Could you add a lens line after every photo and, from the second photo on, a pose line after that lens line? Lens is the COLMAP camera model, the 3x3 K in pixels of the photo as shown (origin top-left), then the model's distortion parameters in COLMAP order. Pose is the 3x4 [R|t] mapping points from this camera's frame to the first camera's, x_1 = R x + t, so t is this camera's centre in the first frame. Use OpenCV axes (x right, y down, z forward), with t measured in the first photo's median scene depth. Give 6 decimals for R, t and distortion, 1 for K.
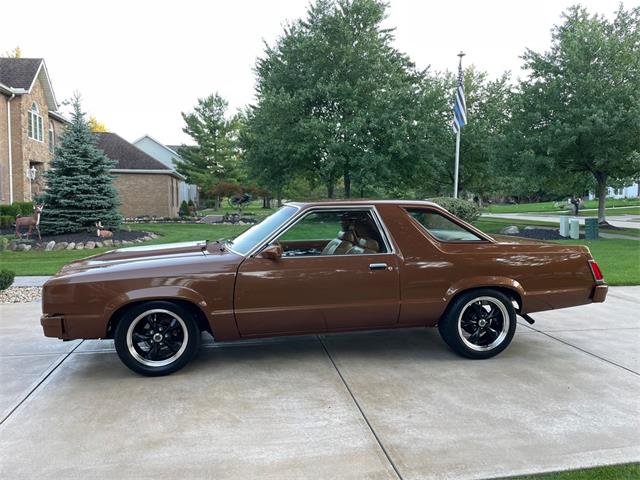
lens RADIAL K [[487.4, 0, 320.9], [0, 487.4, 243.5], [0, 0, 1]] dist [0.025349, -0.026338]
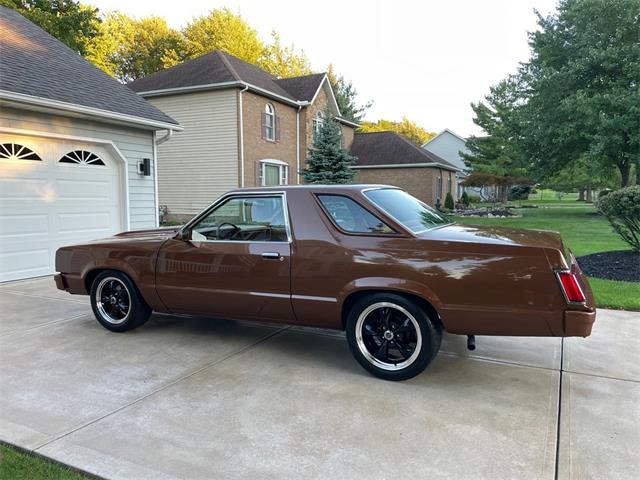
lens RADIAL K [[490.4, 0, 321.2], [0, 490.4, 237.8], [0, 0, 1]] dist [0.081511, -0.110054]
pose [[0.798899, 0.044692, -0.599802, 0.196243], [-0.044903, 0.998884, 0.014620, -0.001245], [0.599786, 0.015253, 0.800015, 0.076712]]
